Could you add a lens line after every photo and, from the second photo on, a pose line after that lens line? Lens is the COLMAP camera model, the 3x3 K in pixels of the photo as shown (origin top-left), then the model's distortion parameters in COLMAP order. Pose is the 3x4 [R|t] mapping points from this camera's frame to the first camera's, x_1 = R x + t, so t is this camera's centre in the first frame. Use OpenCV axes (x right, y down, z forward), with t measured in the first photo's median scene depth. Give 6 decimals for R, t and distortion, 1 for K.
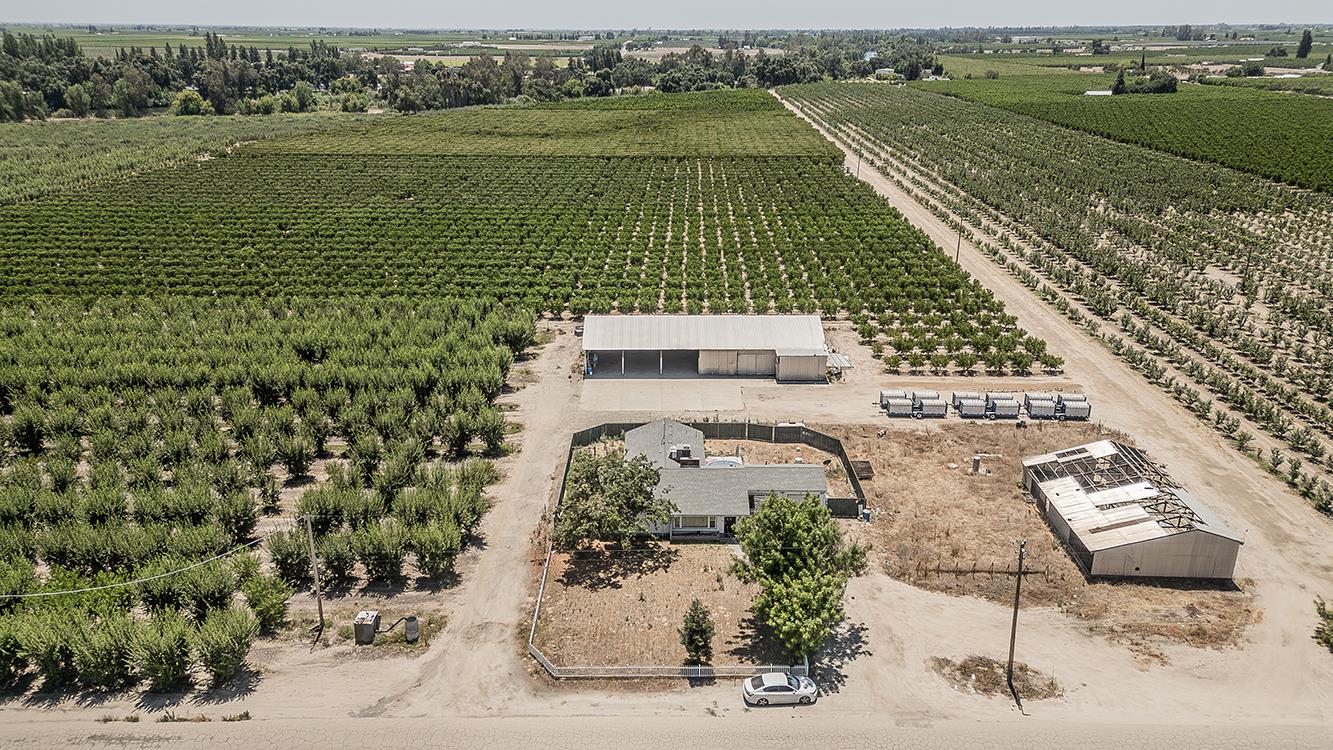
lens RADIAL K [[932.6, 0, 662.8], [0, 932.6, 373.3], [0, 0, 1]] dist [0.069501, -0.041545]
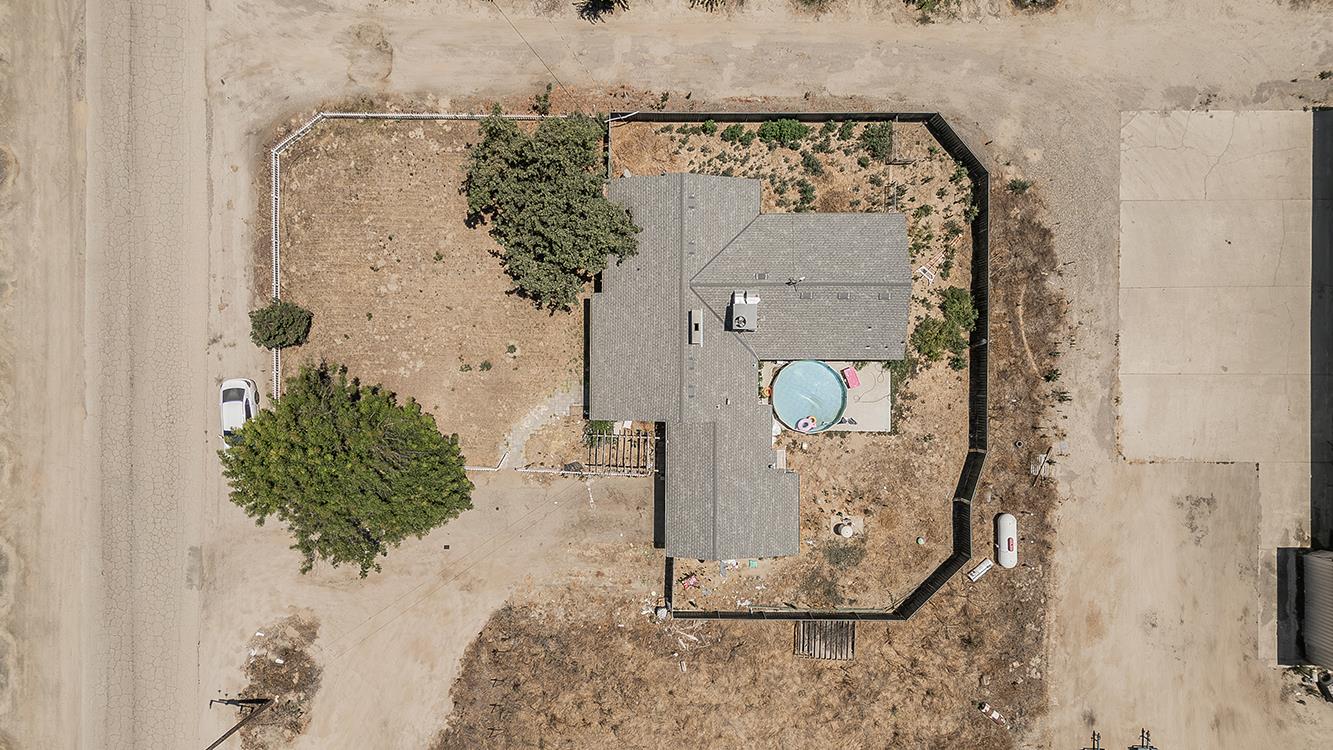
lens RADIAL K [[958.2, 0, 661.6], [0, 958.2, 375.6], [0, 0, 1]] dist [0.070479, -0.042750]
pose [[-0.005505, 0.999984, -0.000838, 0.065393], [-0.347765, -0.001129, 0.937581, -0.491576], [0.937566, 0.005453, 0.347765, 0.848082]]
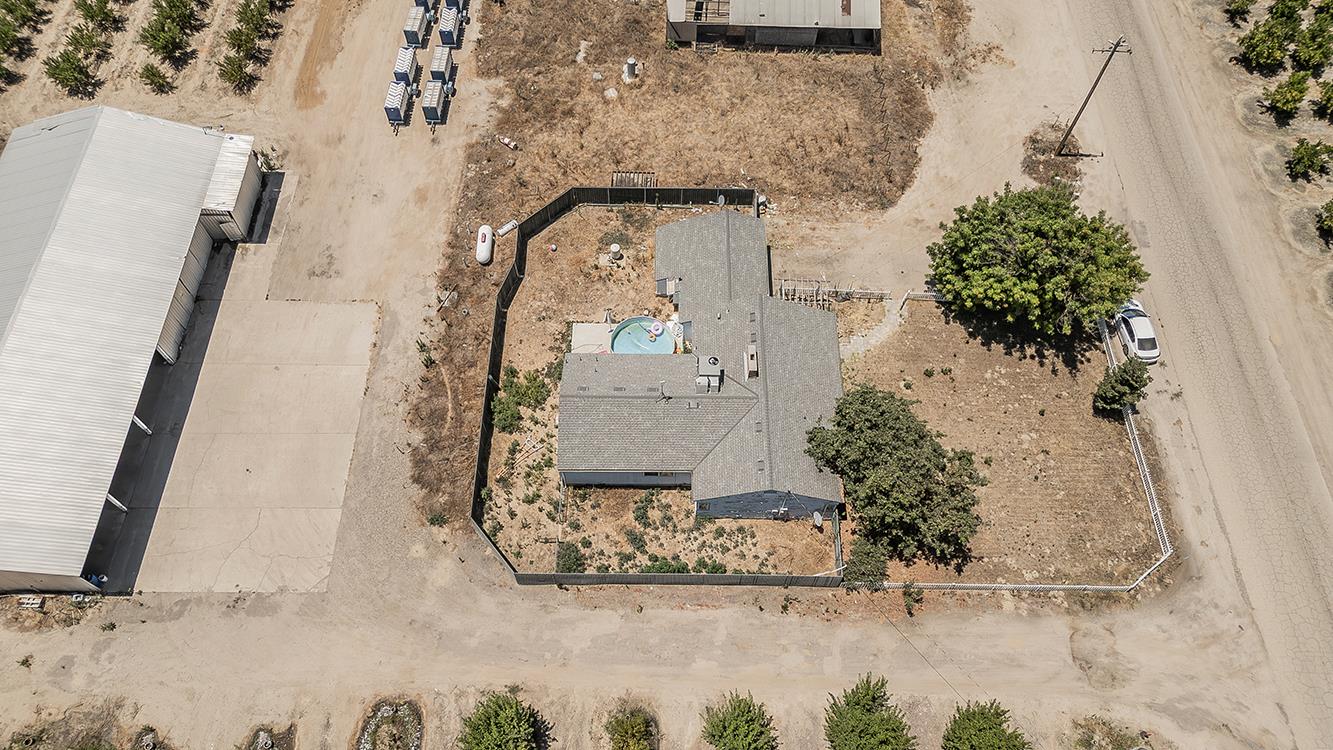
lens RADIAL K [[932.6, 0, 662.8], [0, 932.6, 373.3], [0, 0, 1]] dist [0.069501, -0.041545]
pose [[0.008768, -0.863617, 0.504073, -0.334255], [0.339857, 0.476658, 0.810736, -0.488595], [-0.940436, 0.164204, 0.297686, 0.948541]]
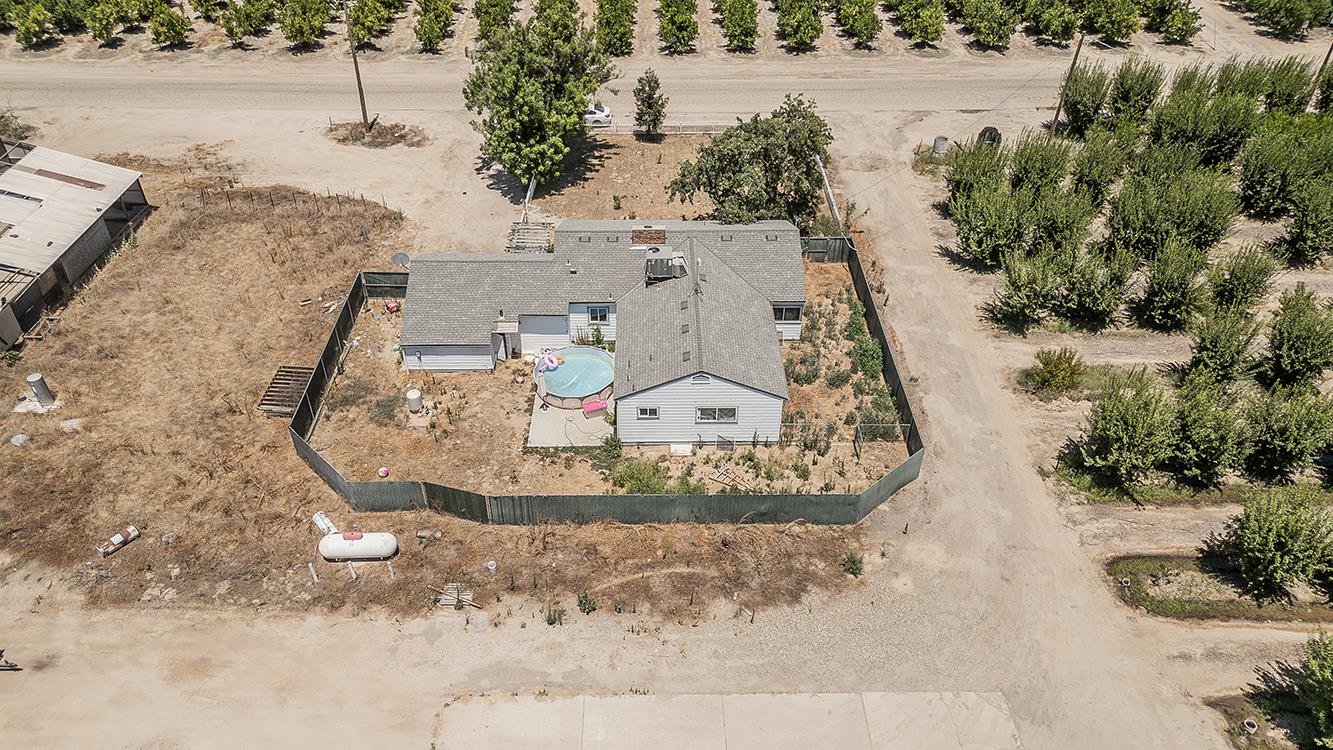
lens RADIAL K [[932.6, 0, 662.8], [0, 932.6, 373.3], [0, 0, 1]] dist [0.069501, -0.041545]
pose [[-0.999901, 0.004619, -0.013319, 0.031241], [-0.008947, 0.522222, 0.852762, -0.386549], [0.010895, 0.852797, -0.522129, 1.506449]]
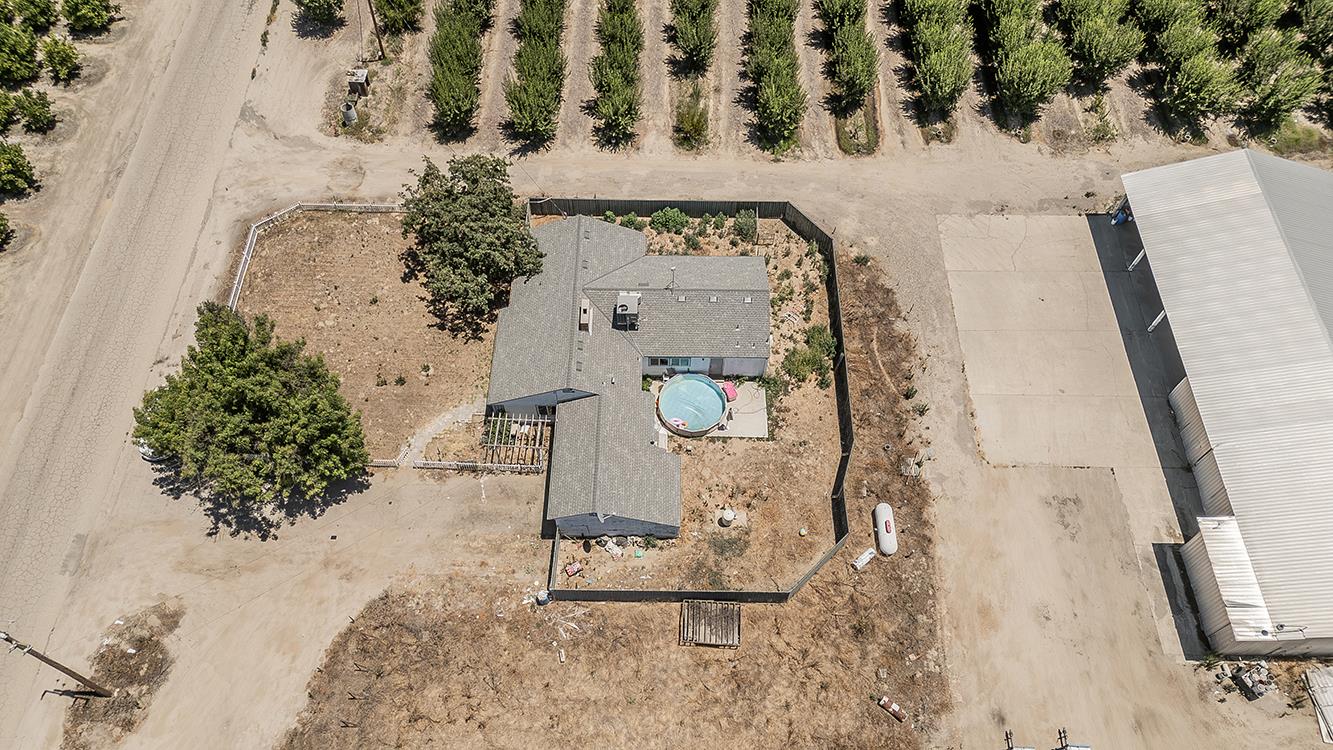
lens RADIAL K [[932.6, 0, 662.8], [0, 932.6, 373.3], [0, 0, 1]] dist [0.069501, -0.041545]
pose [[-0.011193, 0.852376, -0.522809, 0.449148], [-0.353836, 0.485637, 0.799347, -0.473795], [0.935240, 0.193936, 0.296166, 0.944789]]
